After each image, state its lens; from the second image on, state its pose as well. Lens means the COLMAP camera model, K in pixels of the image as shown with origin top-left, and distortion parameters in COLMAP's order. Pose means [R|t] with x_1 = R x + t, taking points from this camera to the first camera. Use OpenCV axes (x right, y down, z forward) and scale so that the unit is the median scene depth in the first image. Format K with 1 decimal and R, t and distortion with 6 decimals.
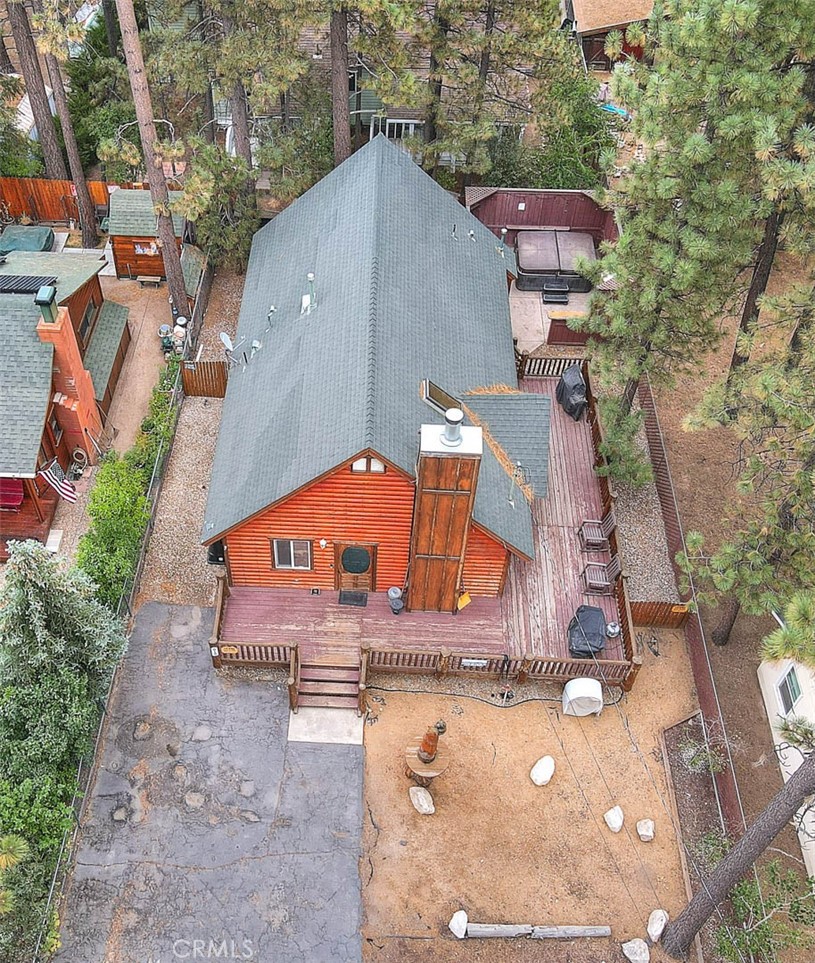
lens RADIAL K [[939.7, 0, 346.6], [0, 939.7, 549.8], [0, 0, 1]] dist [0.019608, 0.000000]
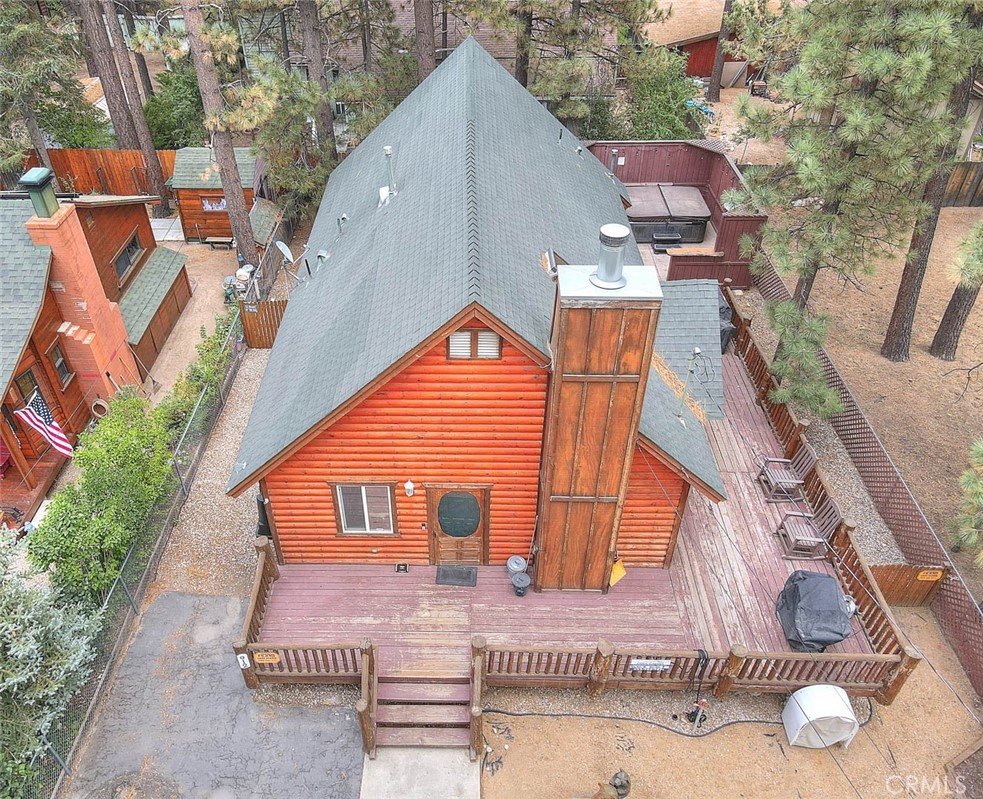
lens RADIAL K [[761.1, 0, 455.4], [0, 761.1, 418.3], [0, 0, 1]] dist [0.008402, 0.024585]
pose [[0.999409, -0.030864, 0.015153, 0.000989], [0.033361, 0.977108, -0.210112, 0.059688], [-0.008321, 0.210493, 0.977560, 0.449363]]
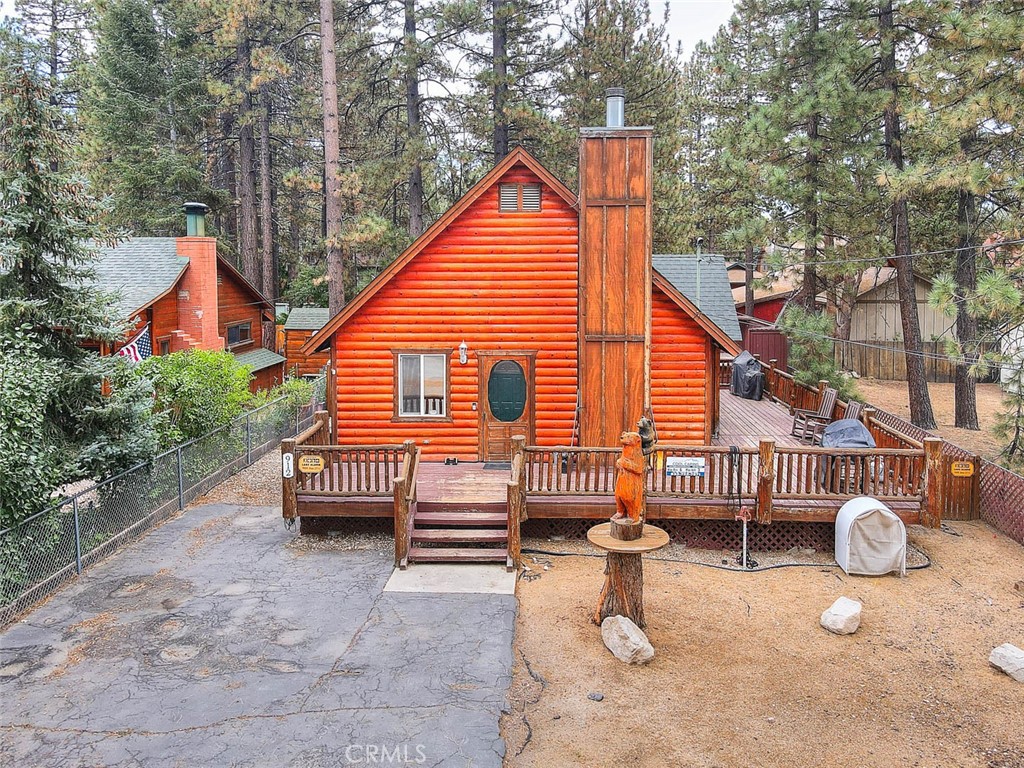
lens RADIAL K [[772.7, 0, 541.9], [0, 772.7, 323.5], [0, 0, 1]] dist [0.010343, 0.010130]
pose [[0.999655, -0.005543, 0.025689, 0.022159], [0.022708, 0.674250, -0.738154, 0.434472], [-0.013229, 0.738482, 0.674143, 0.554513]]
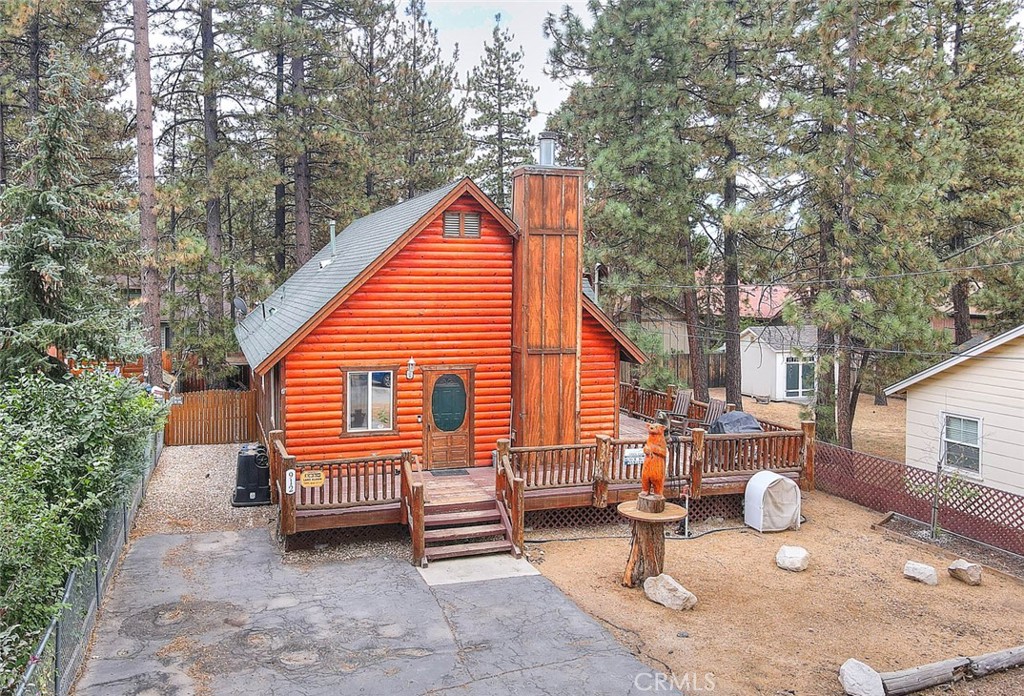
lens RADIAL K [[780.5, 0, 476.0], [0, 780.5, 341.1], [0, 0, 1]] dist [0.033026, -0.014914]
pose [[0.933634, -0.021829, 0.357563, -0.209750], [0.281331, 0.662593, -0.694135, 0.453179], [-0.221767, 0.748661, 0.624761, 0.545317]]
